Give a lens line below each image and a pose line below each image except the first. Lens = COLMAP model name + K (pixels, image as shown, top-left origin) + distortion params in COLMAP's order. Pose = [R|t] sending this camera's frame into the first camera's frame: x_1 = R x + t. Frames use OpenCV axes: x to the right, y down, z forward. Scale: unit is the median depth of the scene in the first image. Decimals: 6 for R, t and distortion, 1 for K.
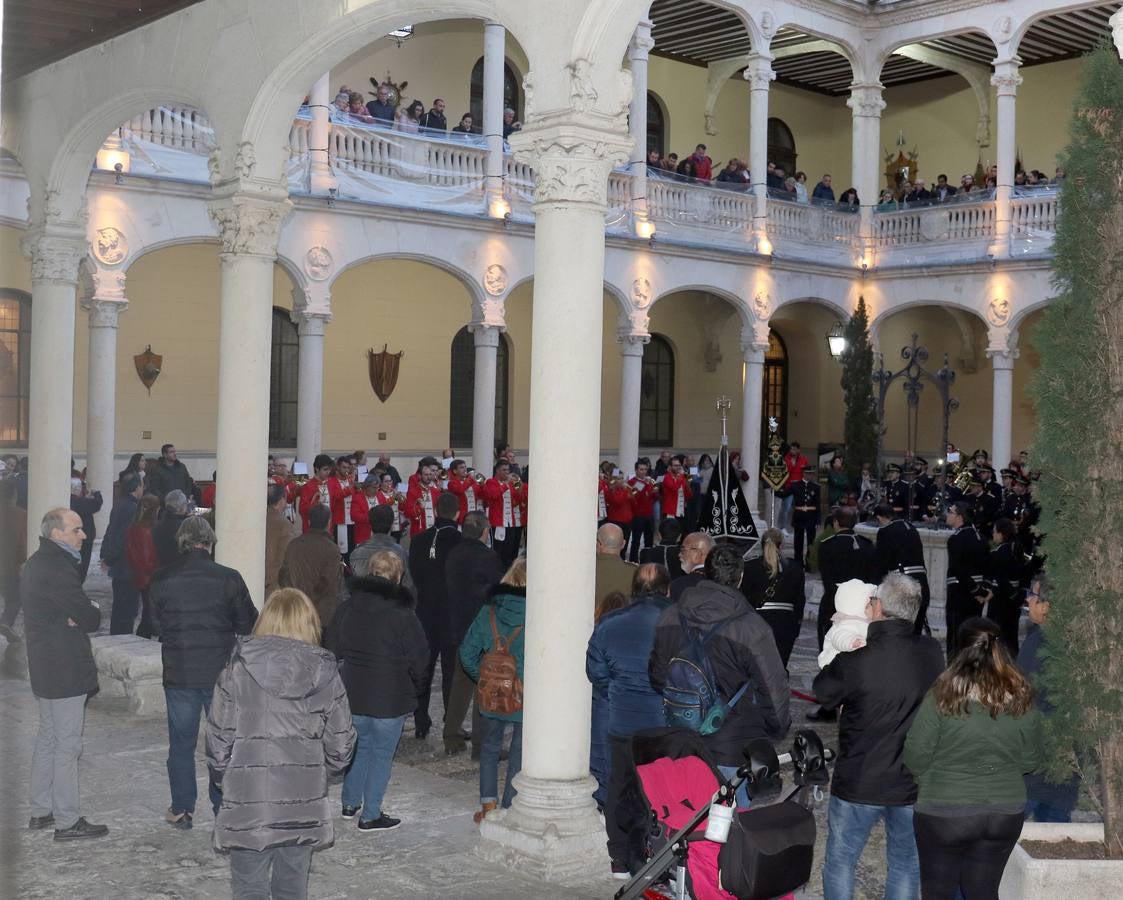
lens RADIAL K [[1477.2, 0, 591.9], [0, 1477.2, 449.4], [0, 0, 1]] dist [-0.105085, -0.007447]
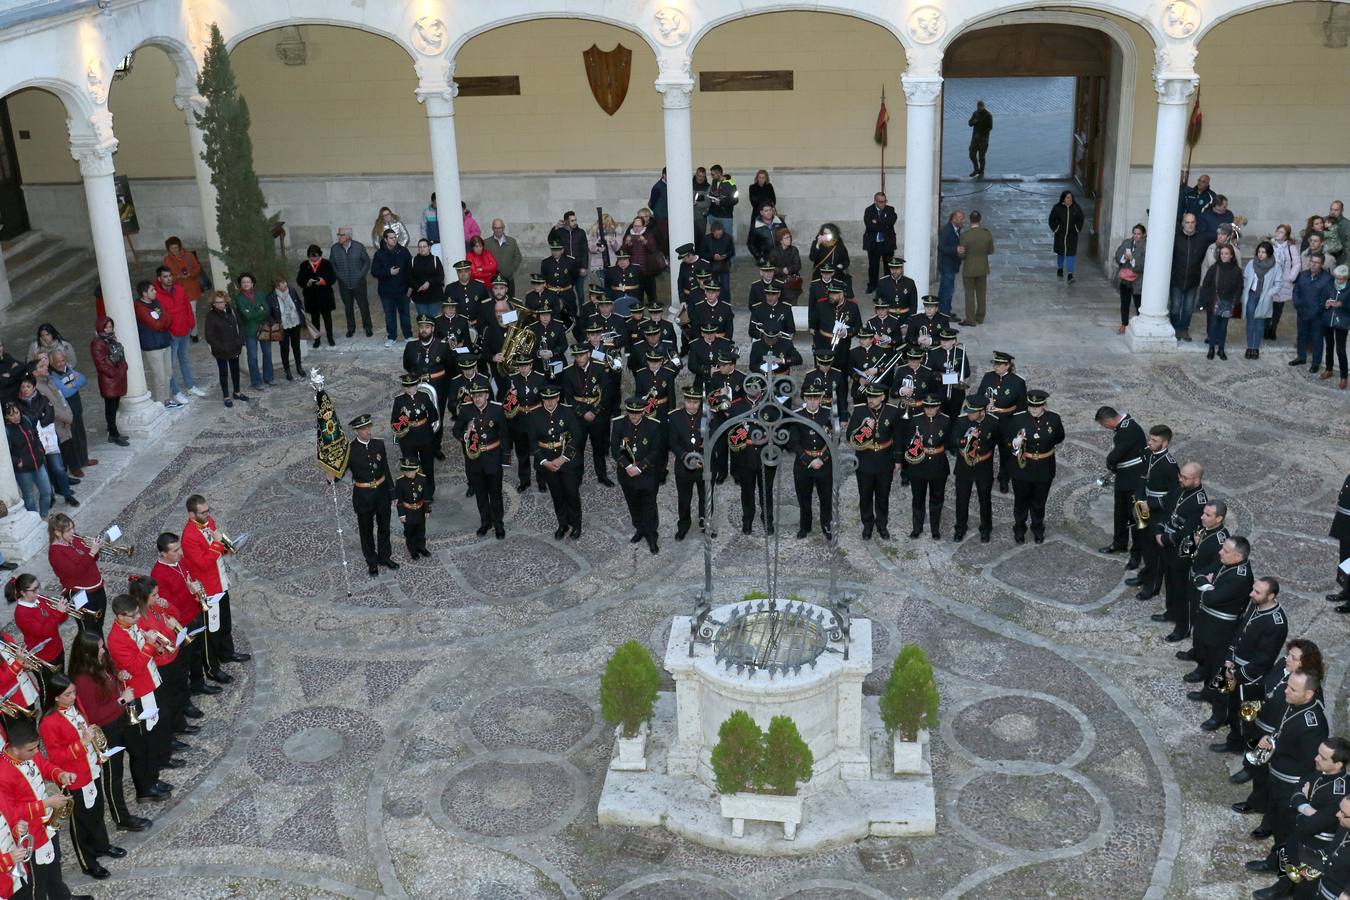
lens RADIAL K [[1487.4, 0, 664.9], [0, 1487.4, 455.1], [0, 0, 1]] dist [-0.118686, 0.117523]
pose [[0.745589, -0.306452, 0.591764, -0.114638], [0.068323, 0.918466, 0.389555, -0.175510], [-0.662895, -0.250017, 0.705735, 0.378750]]
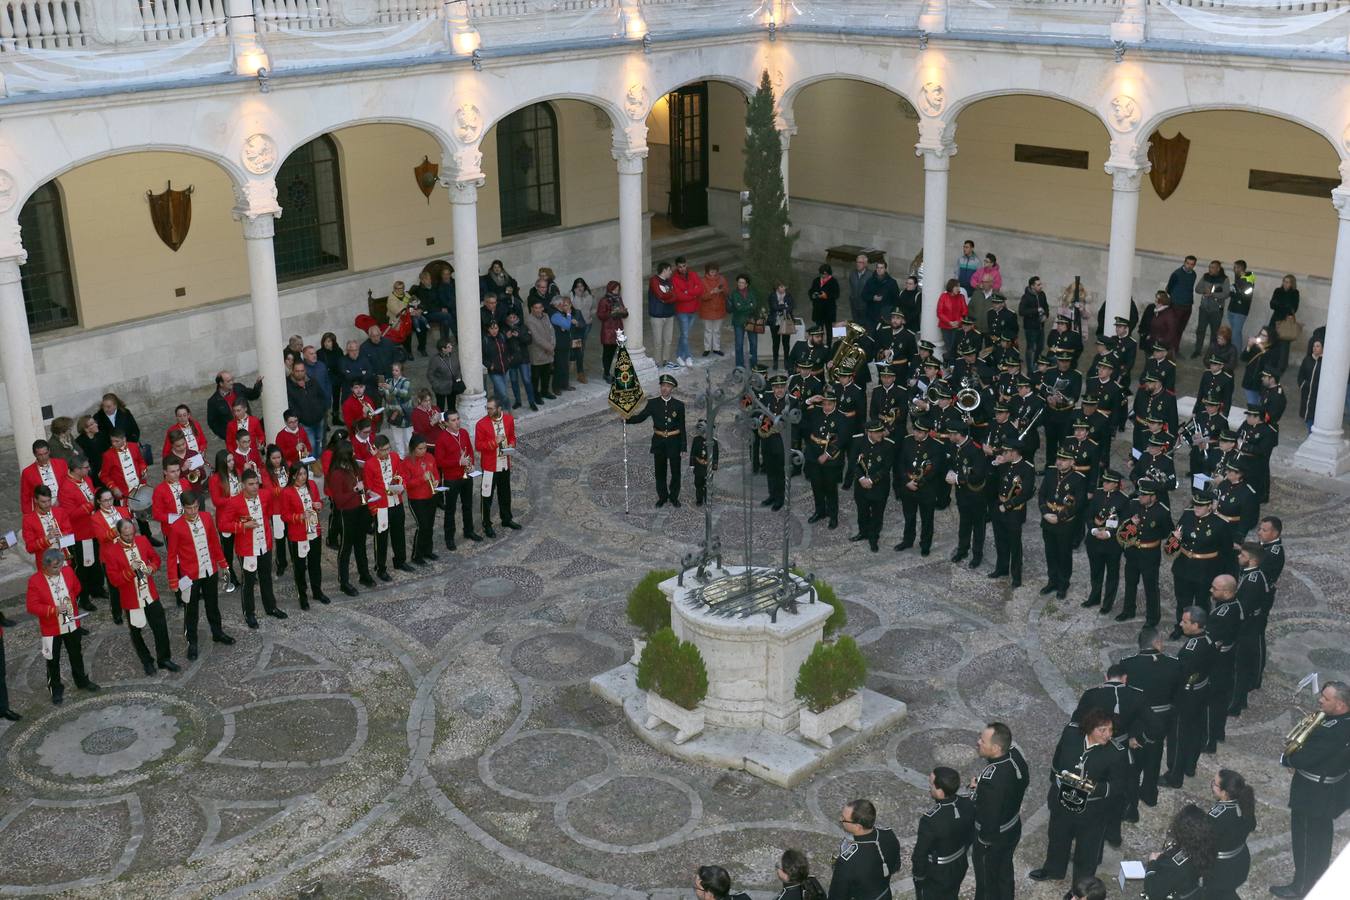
lens RADIAL K [[1487.4, 0, 664.9], [0, 1487.4, 455.1], [0, 0, 1]] dist [-0.118686, 0.117523]
pose [[0.998188, -0.051968, 0.030320, 0.097280], [0.039926, 0.949131, 0.312341, -0.166376], [-0.045009, -0.310564, 0.949486, 0.179794]]
